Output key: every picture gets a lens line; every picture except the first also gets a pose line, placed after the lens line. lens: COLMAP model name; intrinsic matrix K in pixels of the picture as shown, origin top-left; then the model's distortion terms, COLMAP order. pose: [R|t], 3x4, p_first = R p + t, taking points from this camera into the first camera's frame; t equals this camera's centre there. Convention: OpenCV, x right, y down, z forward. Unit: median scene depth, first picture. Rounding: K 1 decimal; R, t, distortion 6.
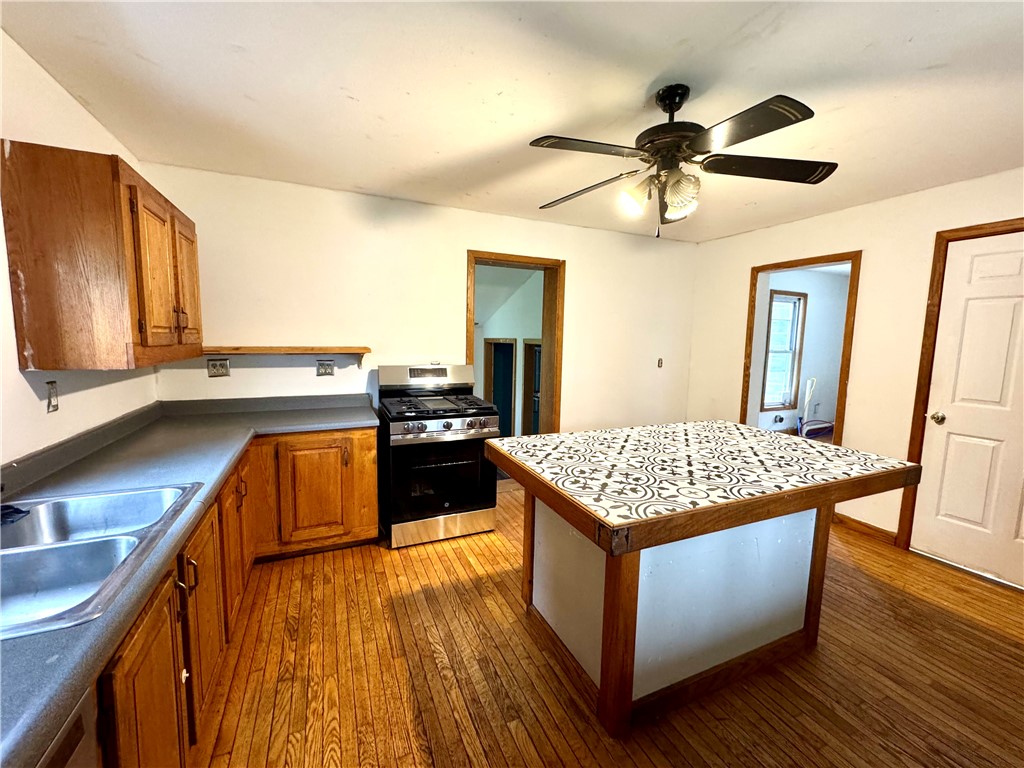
lens RADIAL K [[414.3, 0, 503.5], [0, 414.3, 381.8], [0, 0, 1]] dist [-0.001330, -0.000021]
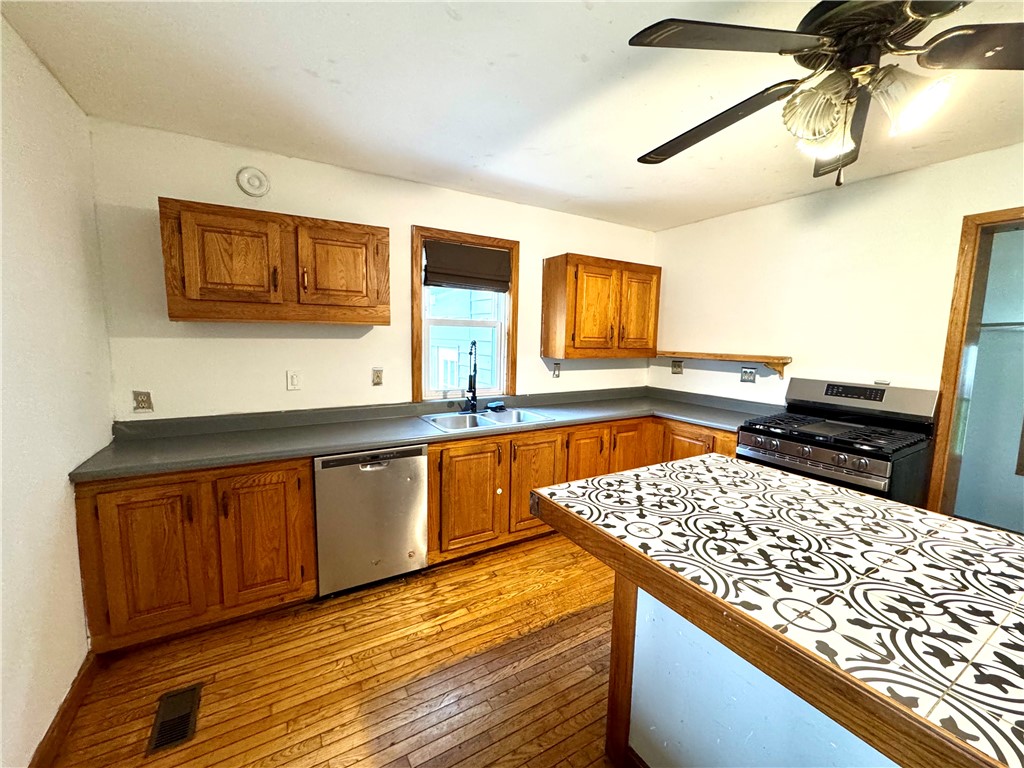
lens RADIAL K [[414.3, 0, 513.2], [0, 414.3, 381.3], [0, 0, 1]] dist [-0.001330, -0.000021]
pose [[0.119217, 0.095319, -0.988282, 0.596356], [-0.125652, 0.988826, 0.080214, -0.029842], [0.984885, 0.114617, 0.129862, 0.295824]]
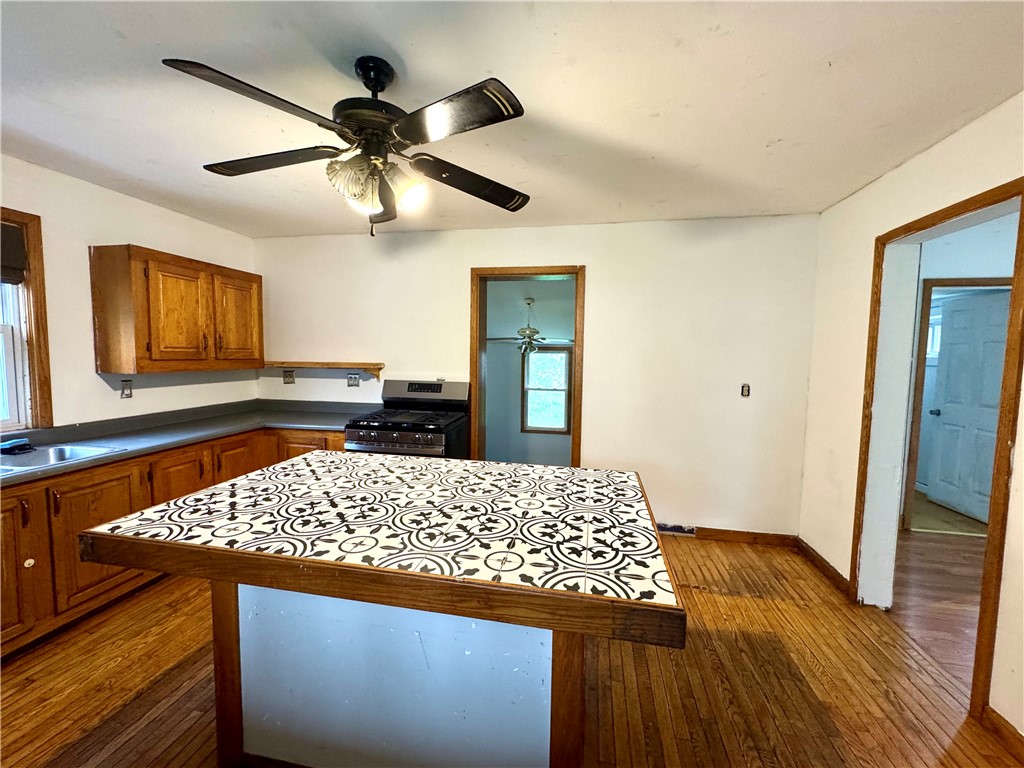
lens RADIAL K [[414.3, 0, 508.7], [0, 414.3, 382.7], [0, 0, 1]] dist [-0.001330, -0.000021]
pose [[0.815677, 0.036535, -0.577353, 0.694770], [-0.063032, 0.997675, -0.025917, -0.025778], [0.575063, 0.057532, 0.816083, 0.299195]]
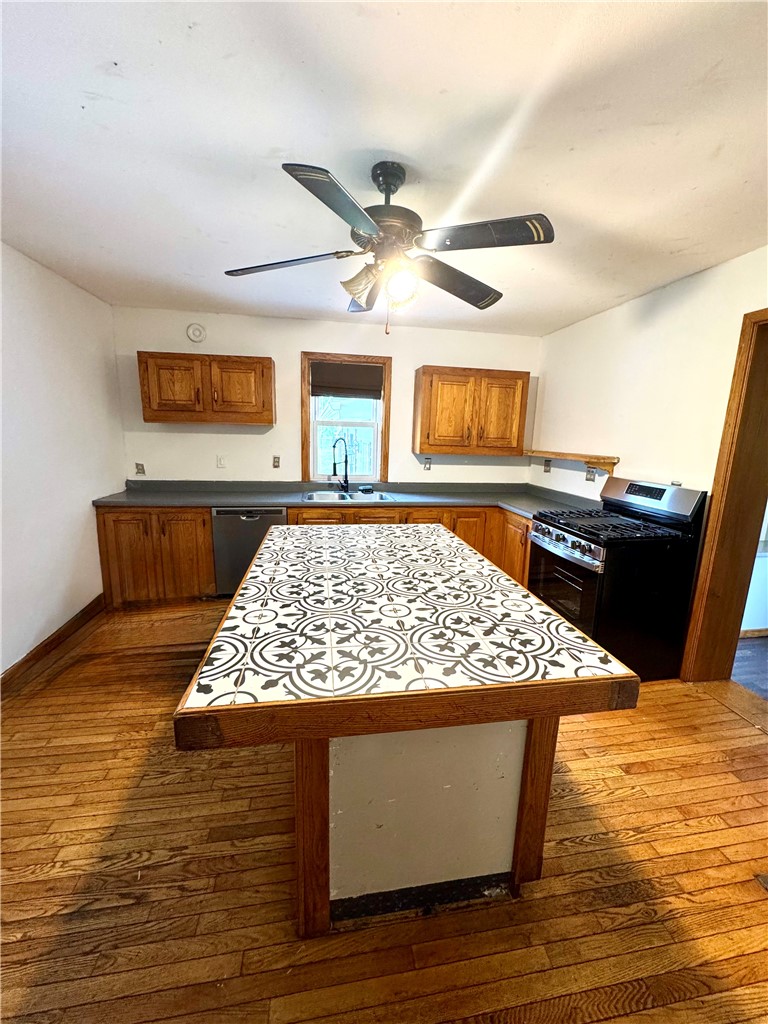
lens RADIAL K [[414.3, 0, 402.2], [0, 414.3, 510.2], [0, 0, 1]] dist [-0.001330, -0.000021]
pose [[-0.242283, 0.154599, -0.957809, 0.850350], [-0.139762, 0.971364, 0.192140, -0.090294], [0.960086, 0.180418, -0.213738, 0.836677]]
